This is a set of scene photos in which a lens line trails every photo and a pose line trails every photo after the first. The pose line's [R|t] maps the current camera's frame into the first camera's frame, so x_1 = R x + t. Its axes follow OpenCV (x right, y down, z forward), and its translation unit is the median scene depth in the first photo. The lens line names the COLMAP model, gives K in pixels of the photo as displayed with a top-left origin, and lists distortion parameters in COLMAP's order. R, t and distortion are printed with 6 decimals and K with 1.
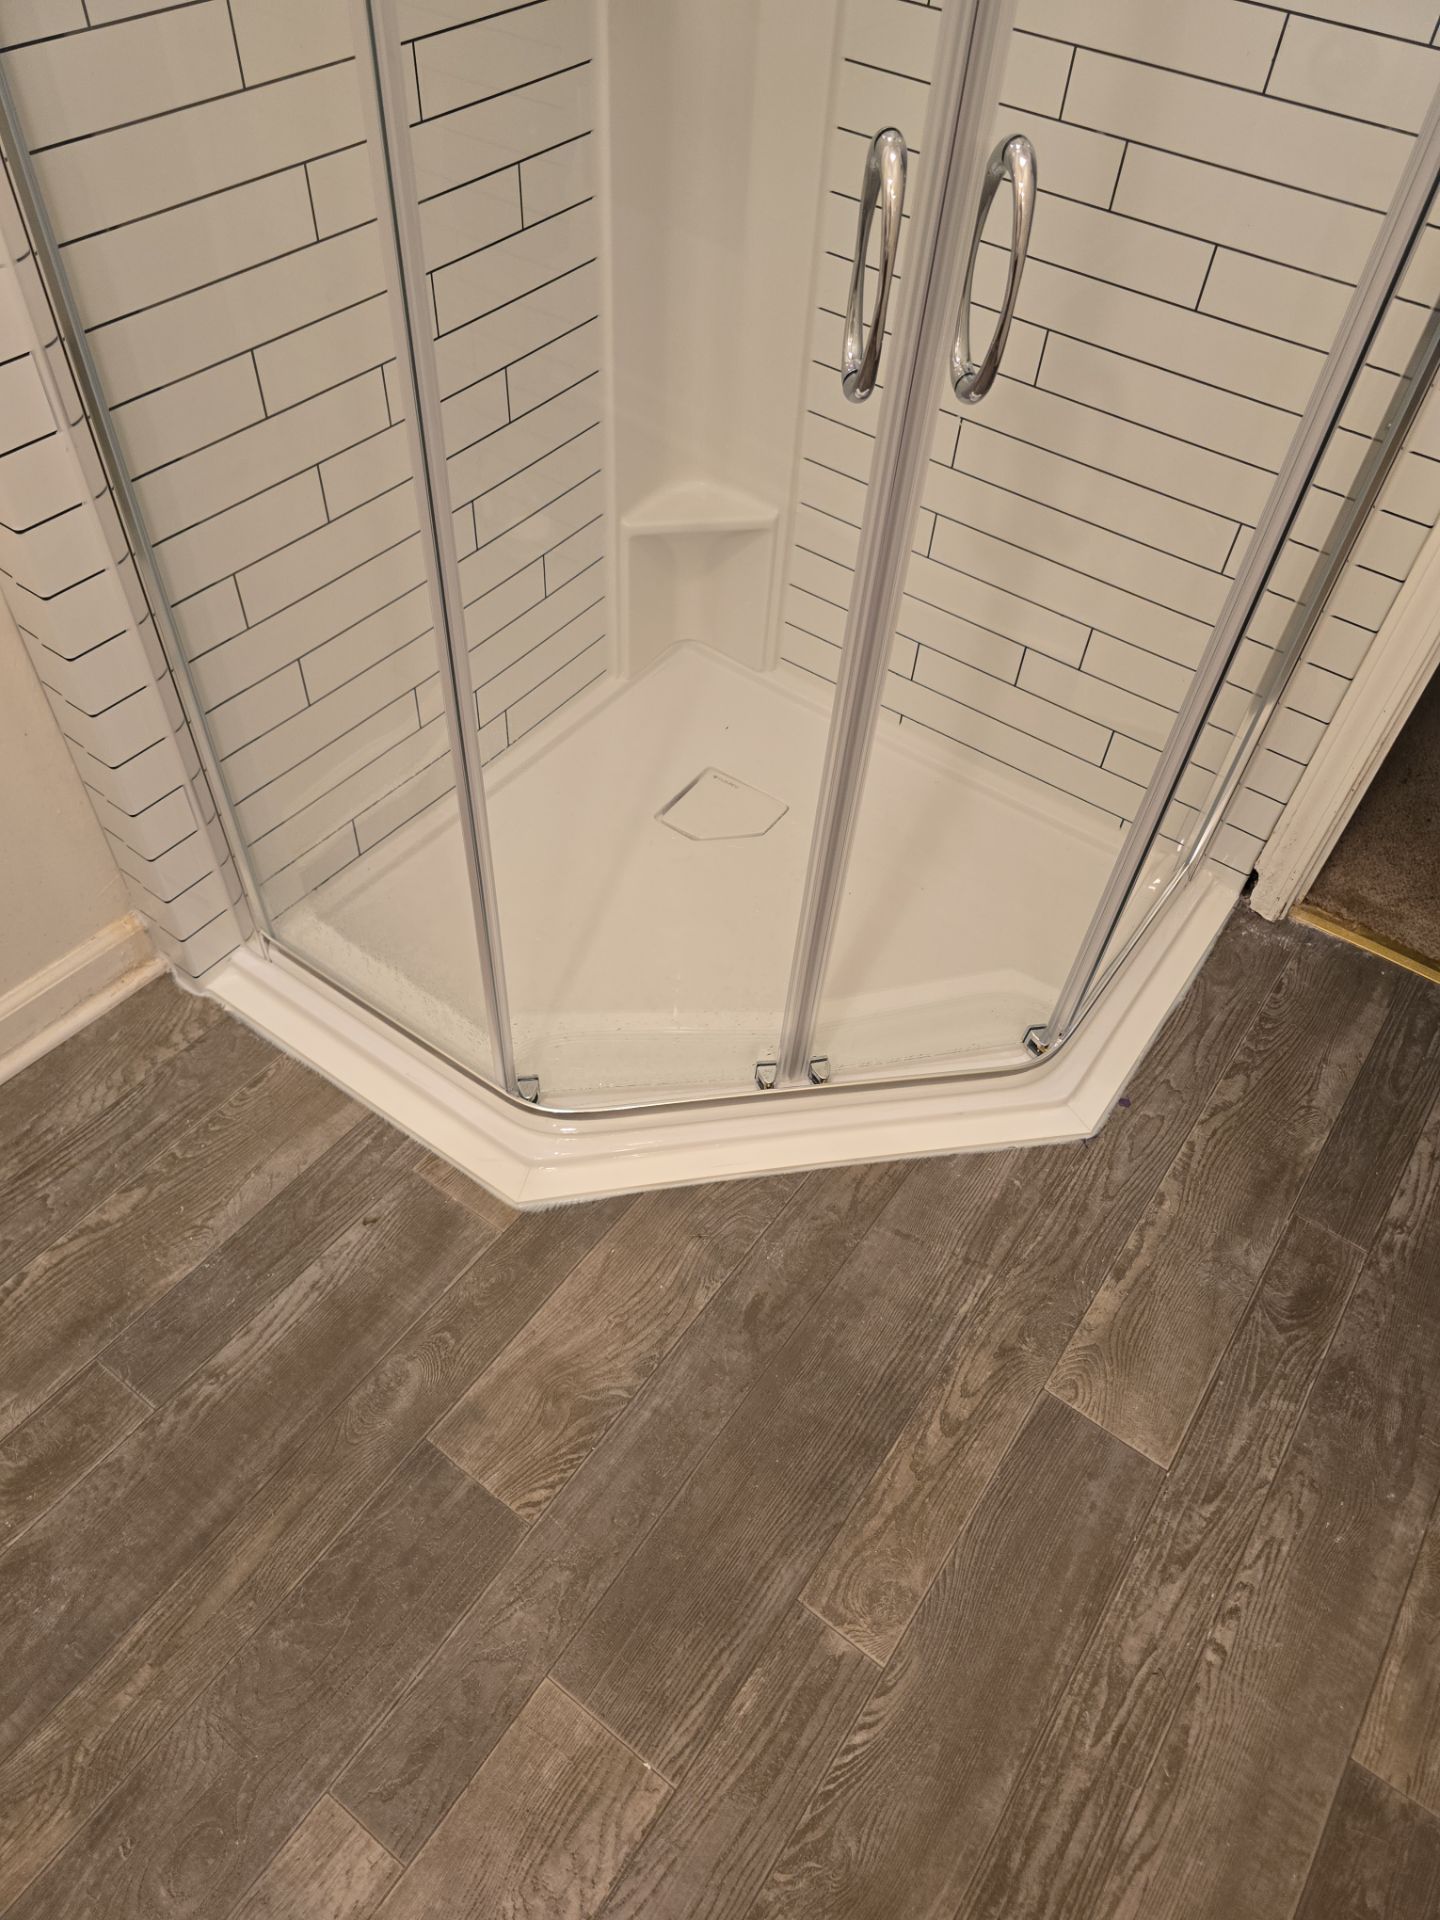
lens RADIAL K [[1303.9, 0, 728.0], [0, 1303.9, 968.3], [0, 0, 1]] dist [0.047205, -0.041645]
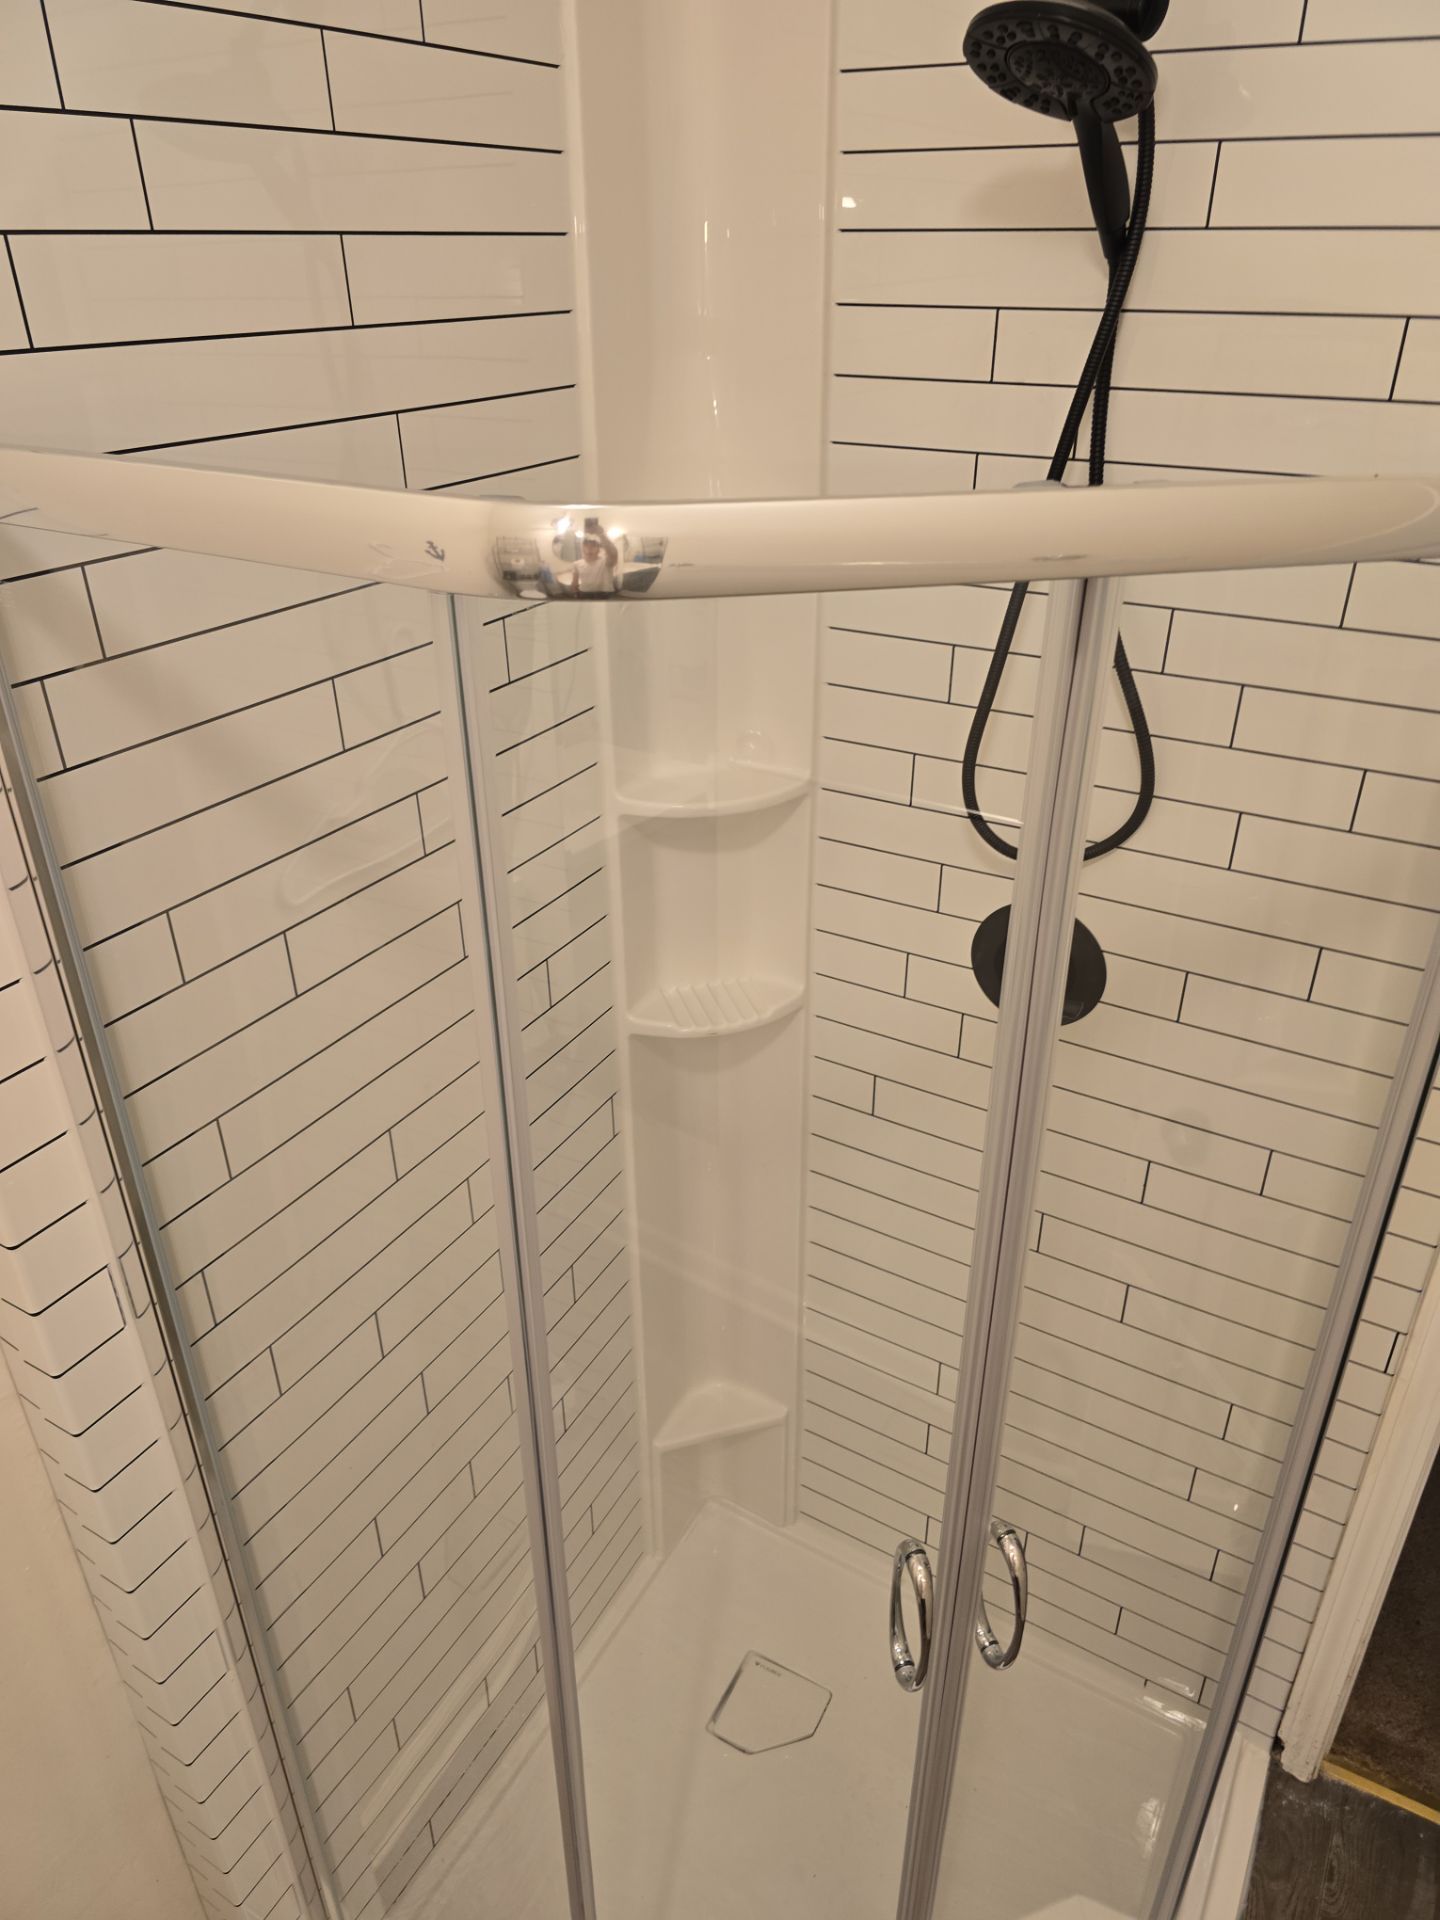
lens RADIAL K [[1303.9, 0, 726.4], [0, 1303.9, 957.8], [0, 0, 1]] dist [0.047205, -0.041645]
pose [[0.994013, -0.097029, 0.050231, -0.045685], [0.108499, 0.930751, -0.349184, -0.431805], [-0.012872, 0.352544, 0.935707, -0.277925]]
